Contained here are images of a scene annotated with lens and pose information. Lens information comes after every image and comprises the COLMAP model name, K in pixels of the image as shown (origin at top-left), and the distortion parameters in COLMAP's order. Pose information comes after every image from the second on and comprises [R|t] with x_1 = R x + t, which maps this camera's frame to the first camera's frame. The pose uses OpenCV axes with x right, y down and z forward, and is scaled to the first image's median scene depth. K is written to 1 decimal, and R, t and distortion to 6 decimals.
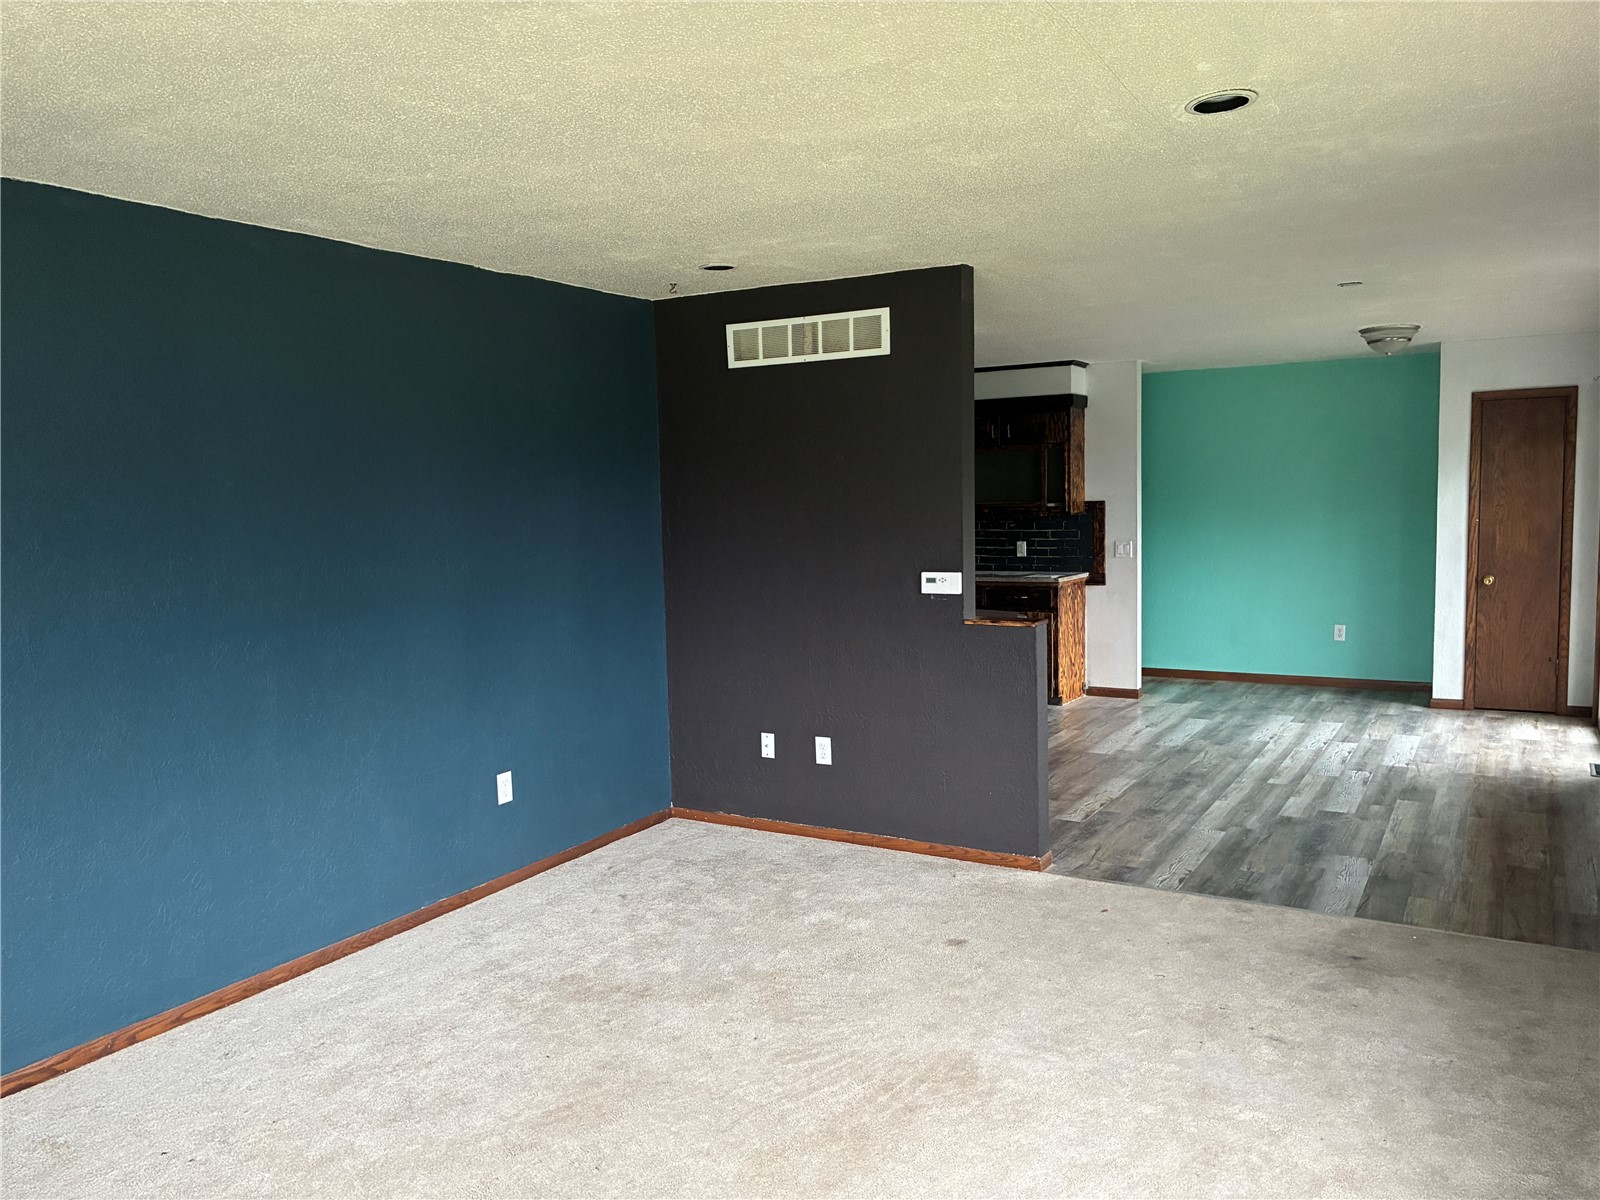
lens RADIAL K [[1202.9, 0, 804.0], [0, 1202.9, 608.8], [0, 0, 1]] dist [0.054013, -0.078811]
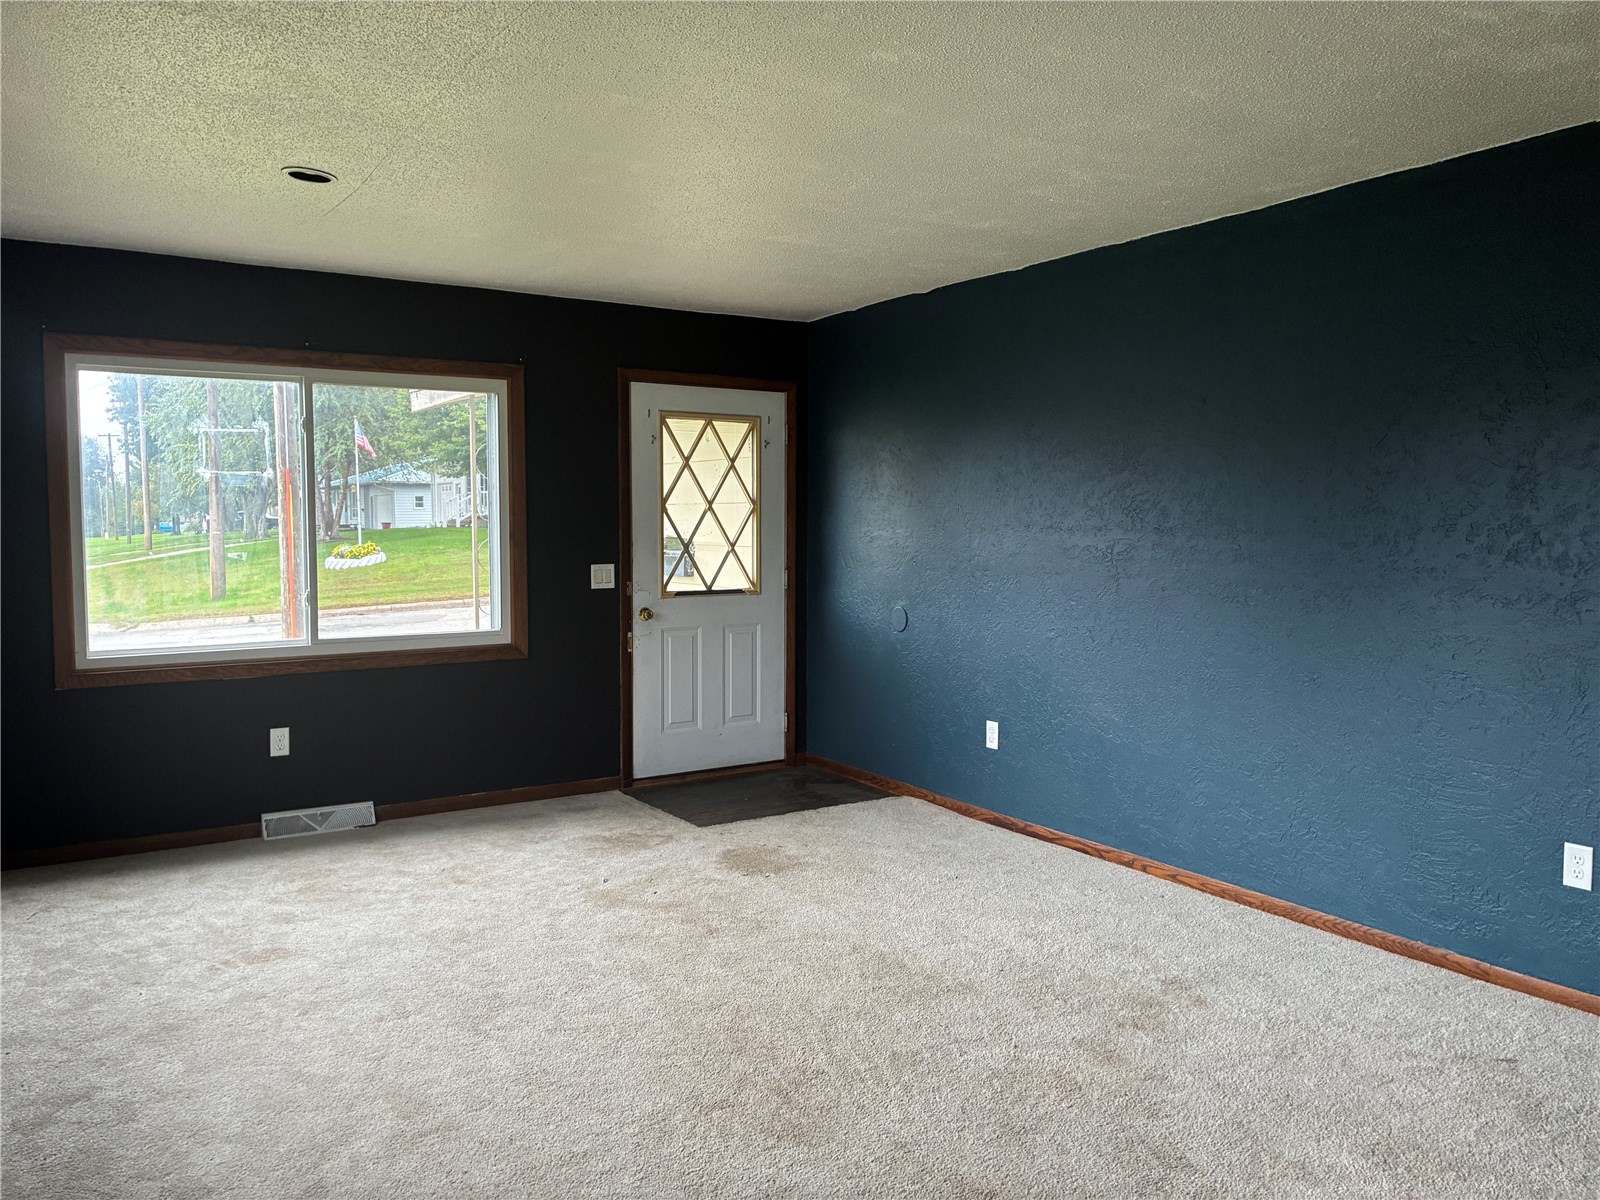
lens RADIAL K [[1211.4, 0, 805.9], [0, 1211.4, 595.5], [0, 0, 1]] dist [0.066308, -0.086315]
pose [[-0.460622, 0.082164, -0.883785, 0.355055], [-0.074177, 0.988660, 0.130575, -0.039917], [0.884492, 0.125702, -0.449303, 0.568873]]
